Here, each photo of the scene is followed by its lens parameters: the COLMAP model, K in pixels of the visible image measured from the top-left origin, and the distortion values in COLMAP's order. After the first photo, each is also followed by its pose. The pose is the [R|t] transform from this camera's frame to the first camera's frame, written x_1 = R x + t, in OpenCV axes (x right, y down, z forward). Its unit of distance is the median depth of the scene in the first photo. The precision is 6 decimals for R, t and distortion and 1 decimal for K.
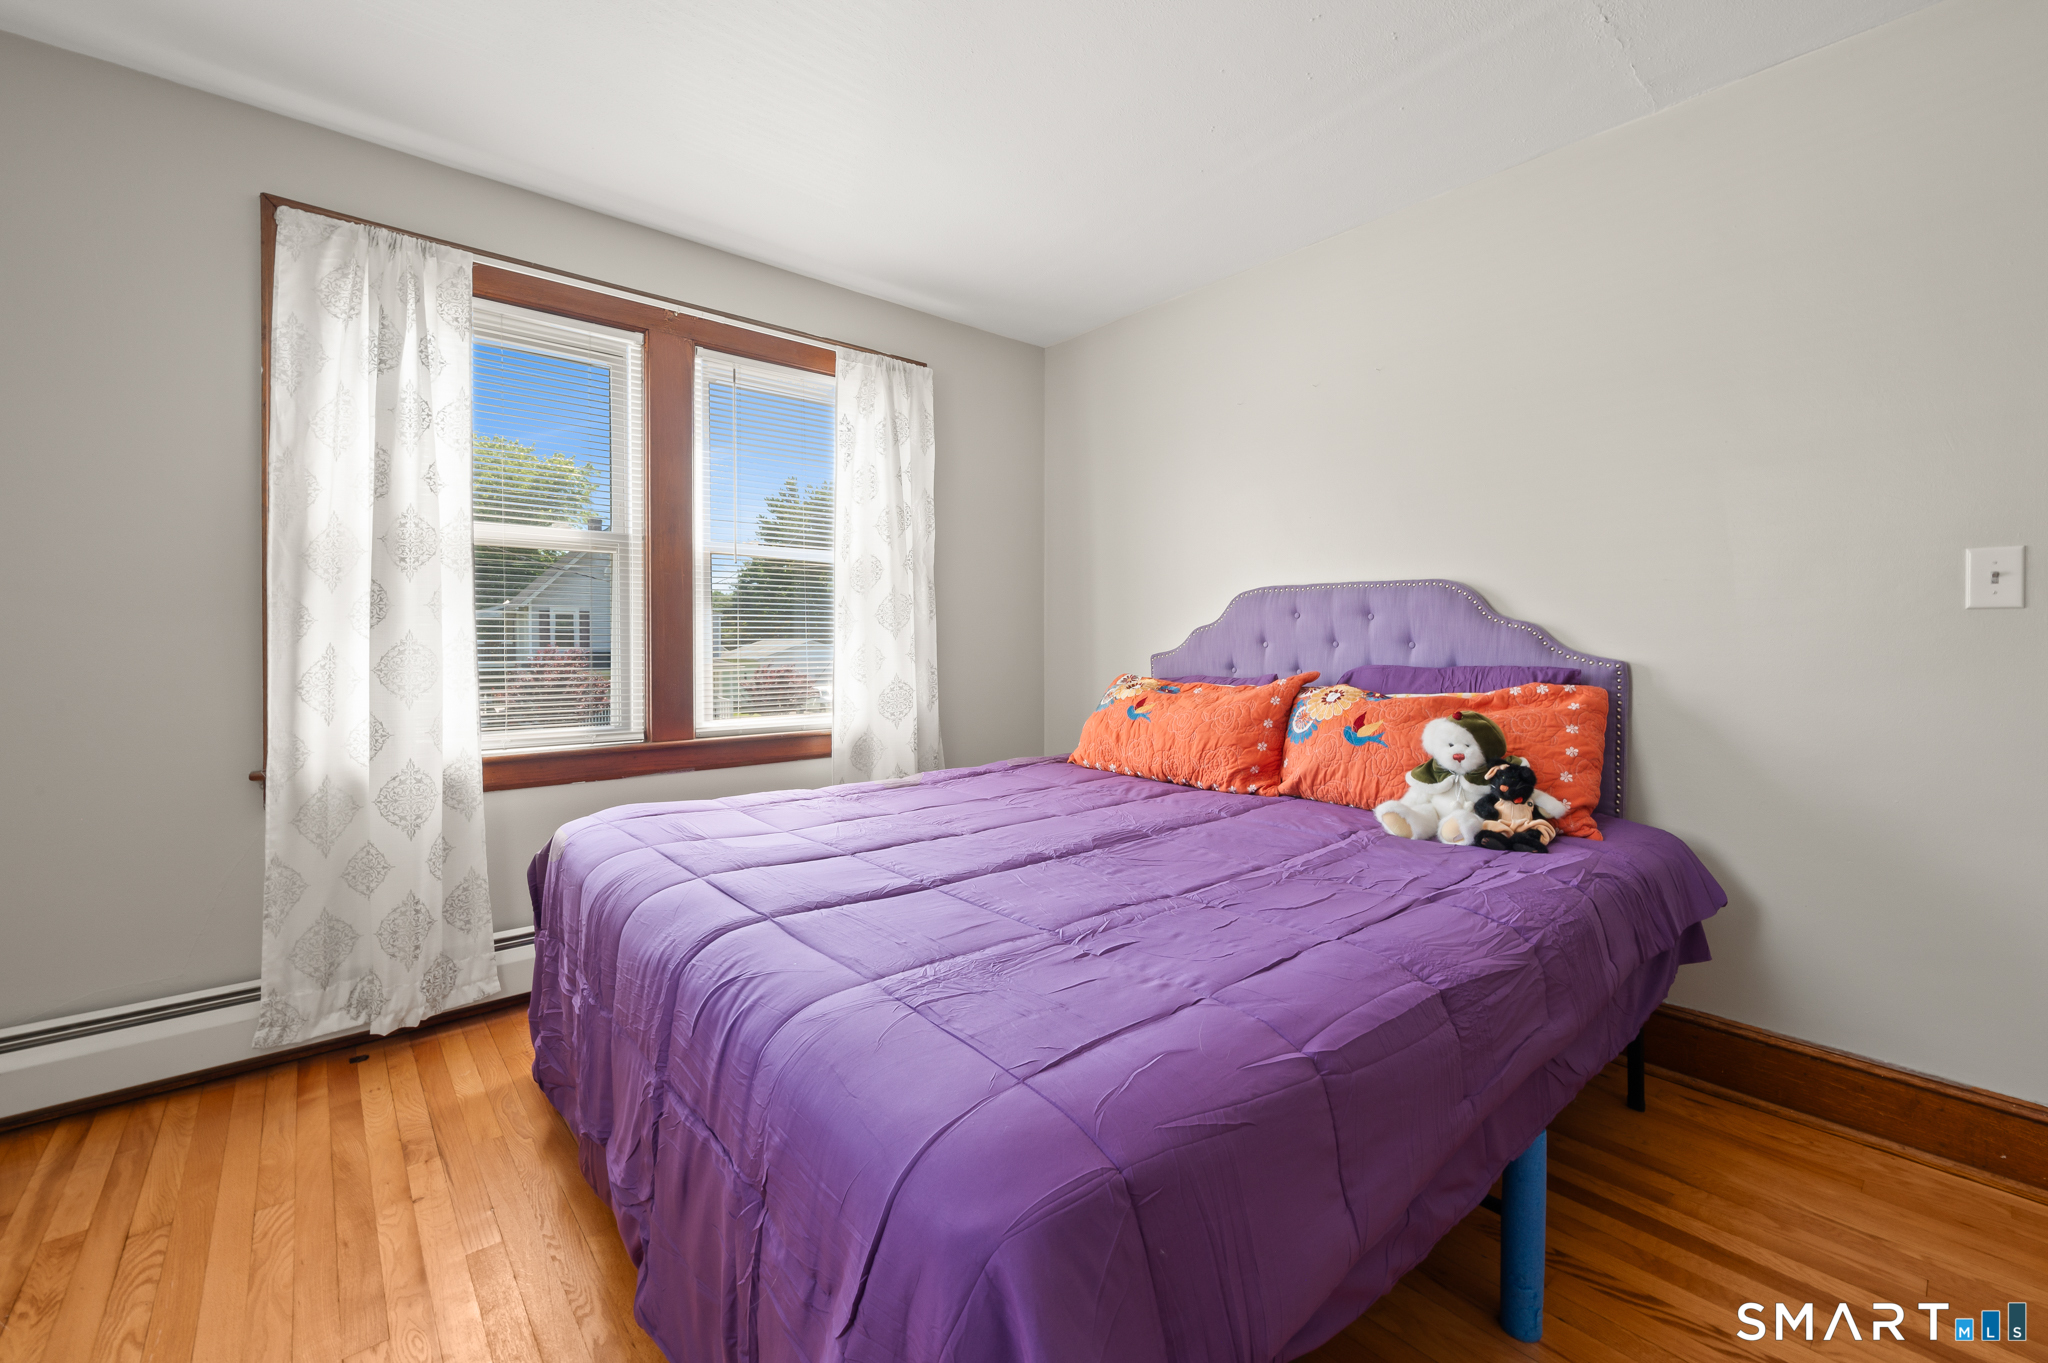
lens RADIAL K [[914.1, 0, 943.3], [0, 914.1, 643.5], [0, 0, 1]] dist [0.010472, -0.000115]
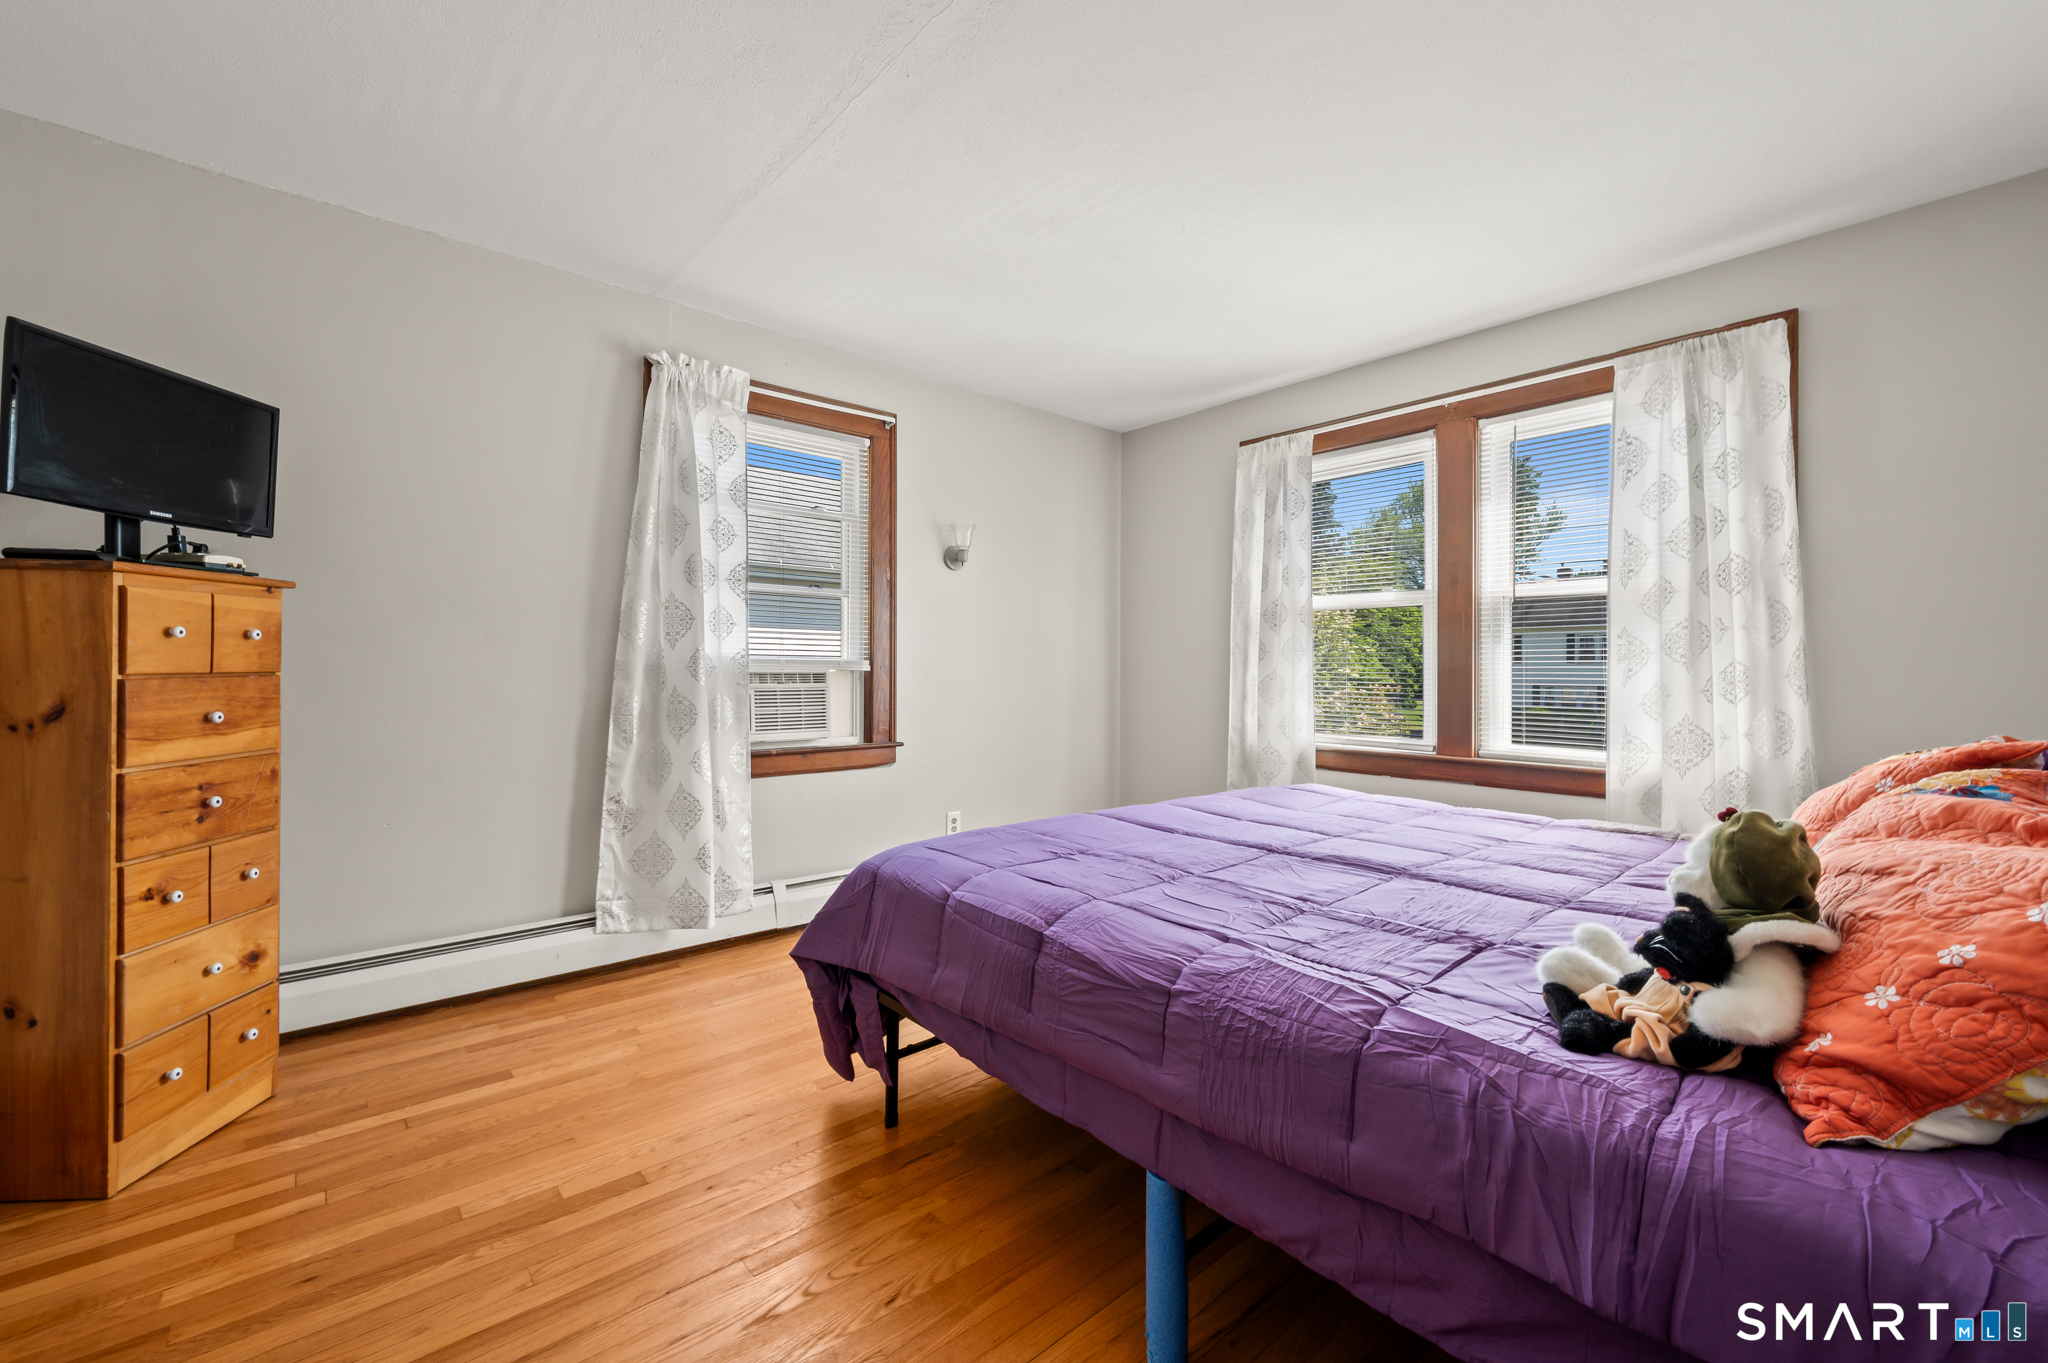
lens RADIAL K [[811.7, 0, 1030.0], [0, 811.7, 673.9], [0, 0, 1]] dist [0.001798, 0.000133]
pose [[-0.000982, 0.005500, -0.999984, 0.800480], [-0.011977, 0.999913, 0.005511, -0.001660], [0.999928, 0.011982, -0.000916, 0.456880]]
